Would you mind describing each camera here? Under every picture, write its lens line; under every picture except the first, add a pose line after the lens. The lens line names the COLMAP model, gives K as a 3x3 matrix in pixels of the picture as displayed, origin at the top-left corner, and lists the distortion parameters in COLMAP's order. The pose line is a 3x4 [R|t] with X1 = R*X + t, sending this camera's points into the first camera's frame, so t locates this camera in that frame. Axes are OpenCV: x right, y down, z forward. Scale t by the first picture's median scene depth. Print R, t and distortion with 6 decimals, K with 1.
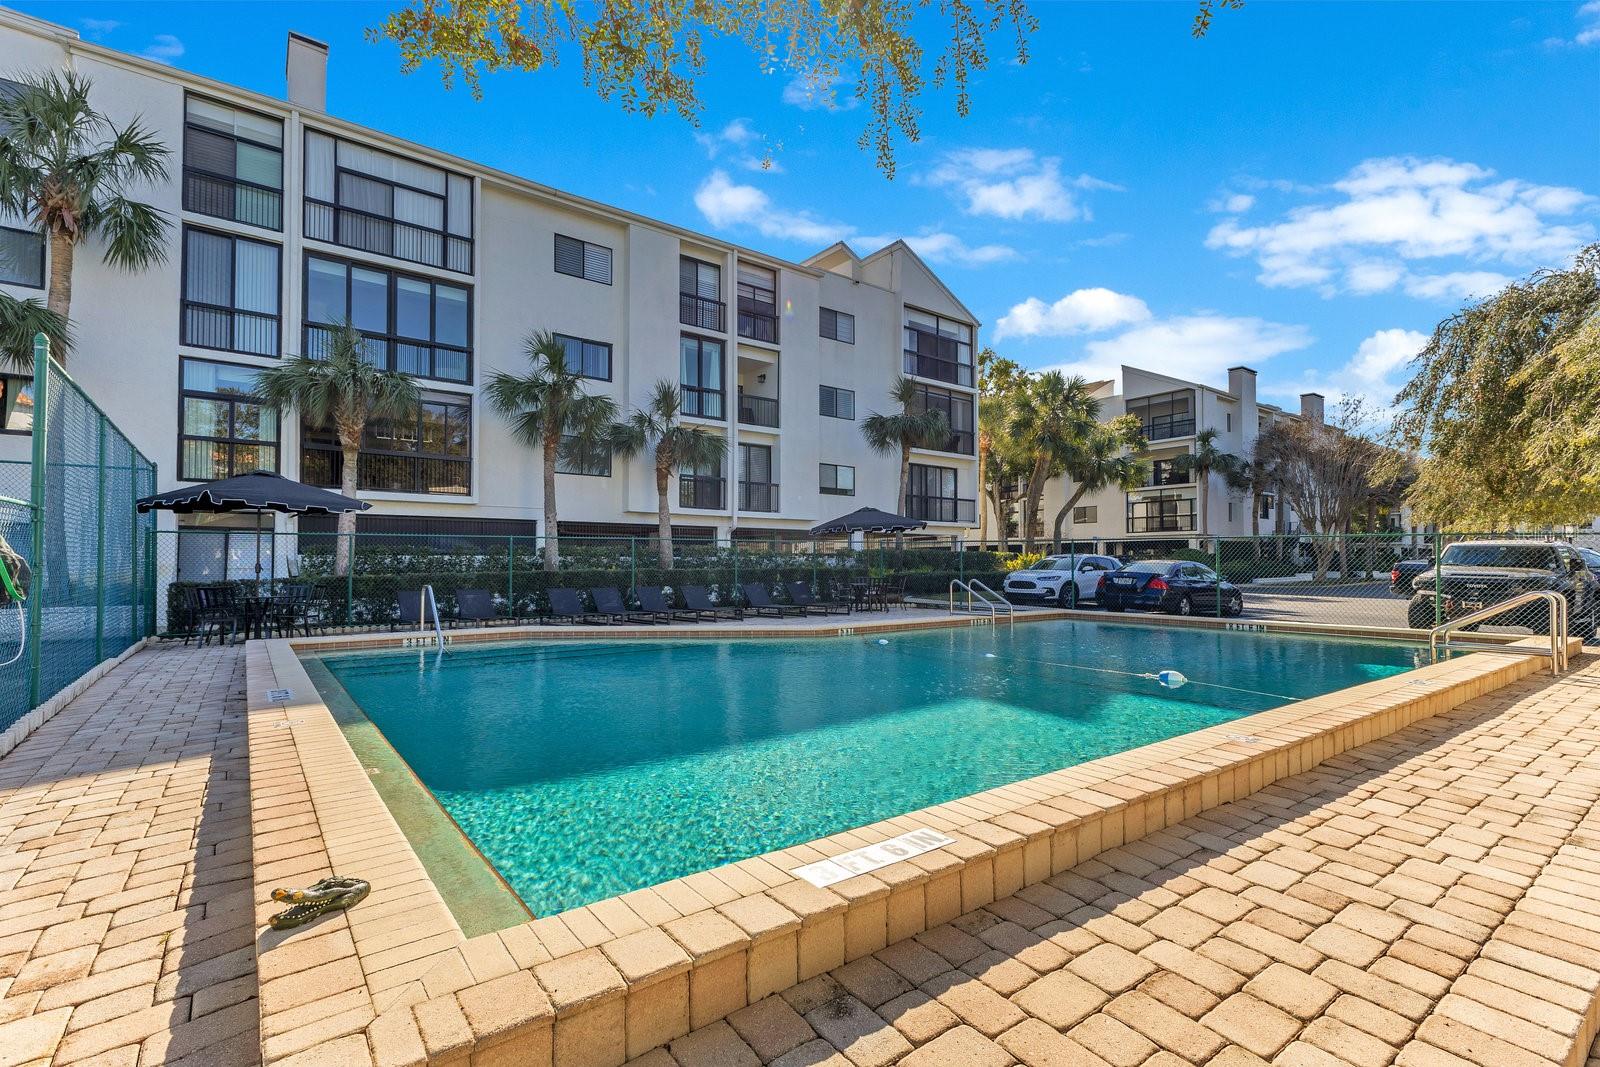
lens RADIAL K [[701.9, 0, 757.4], [0, 701.9, 553.0], [0, 0, 1]] dist [0.000685, 0.000087]
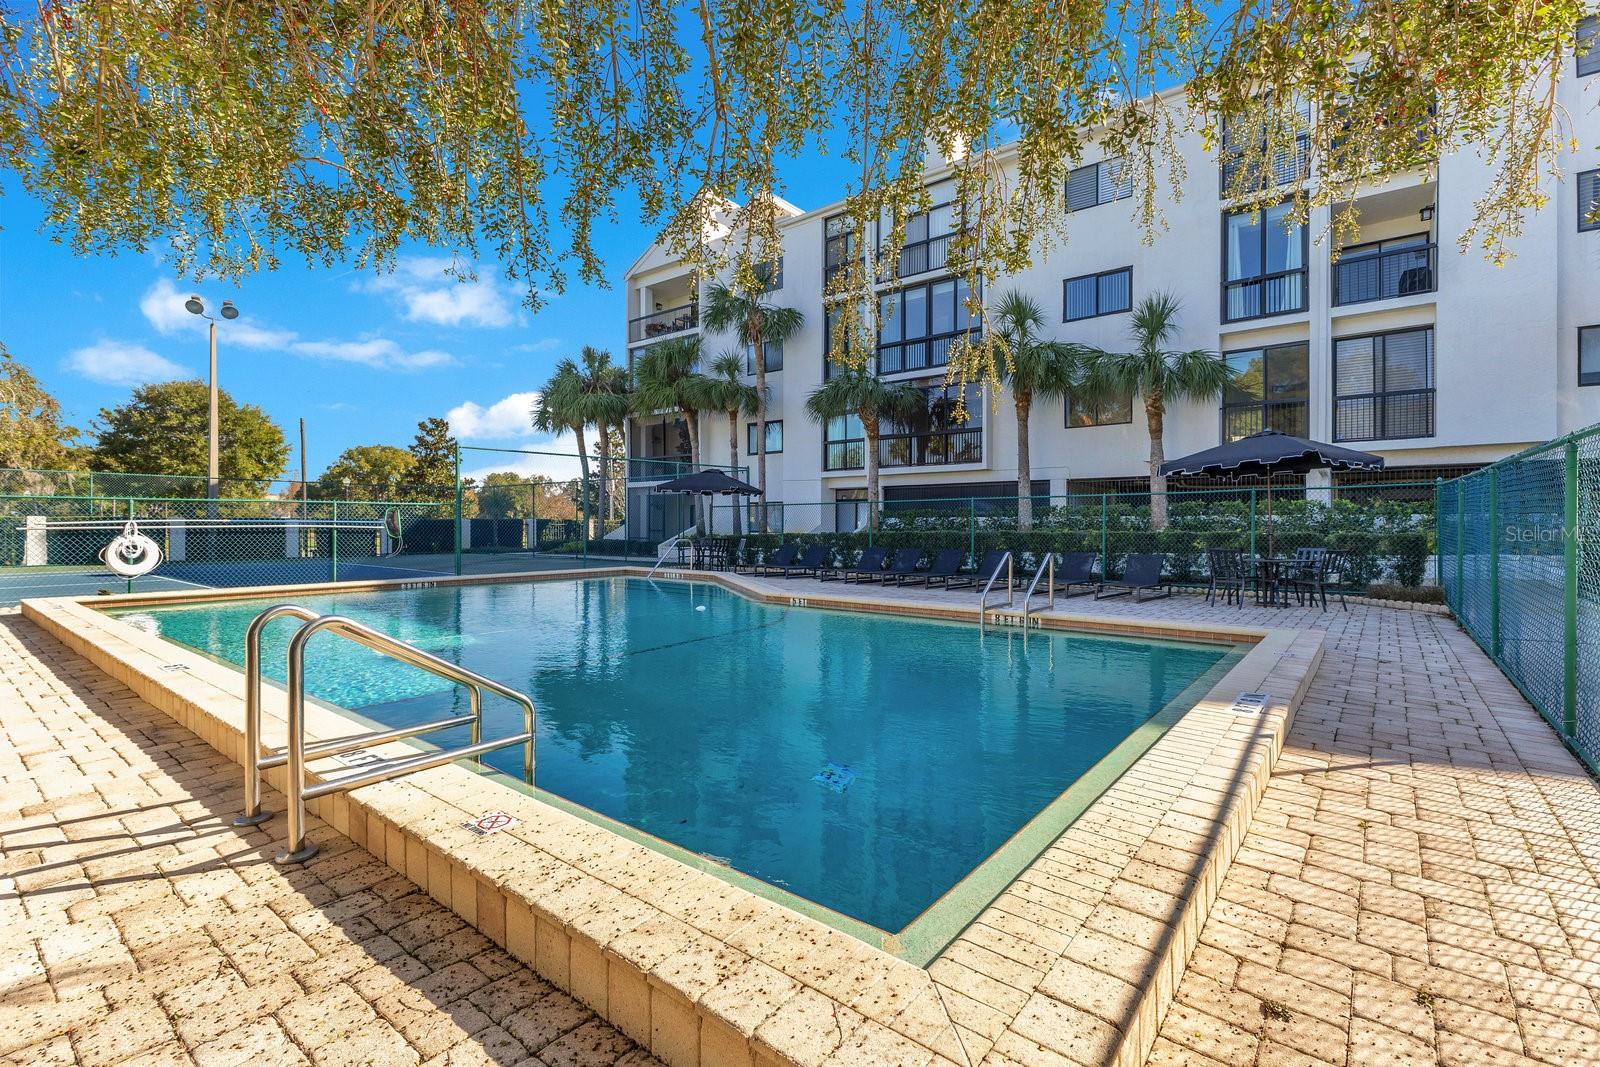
lens RADIAL K [[703.2, 0, 795.2], [0, 703.2, 529.0], [0, 0, 1]] dist [0.001073, 0.000105]
pose [[0.273946, 0.012655, -0.961662, 0.566688], [0.013879, 0.999757, 0.017110, 0.000388], [0.961645, -0.018034, 0.273704, 0.418446]]
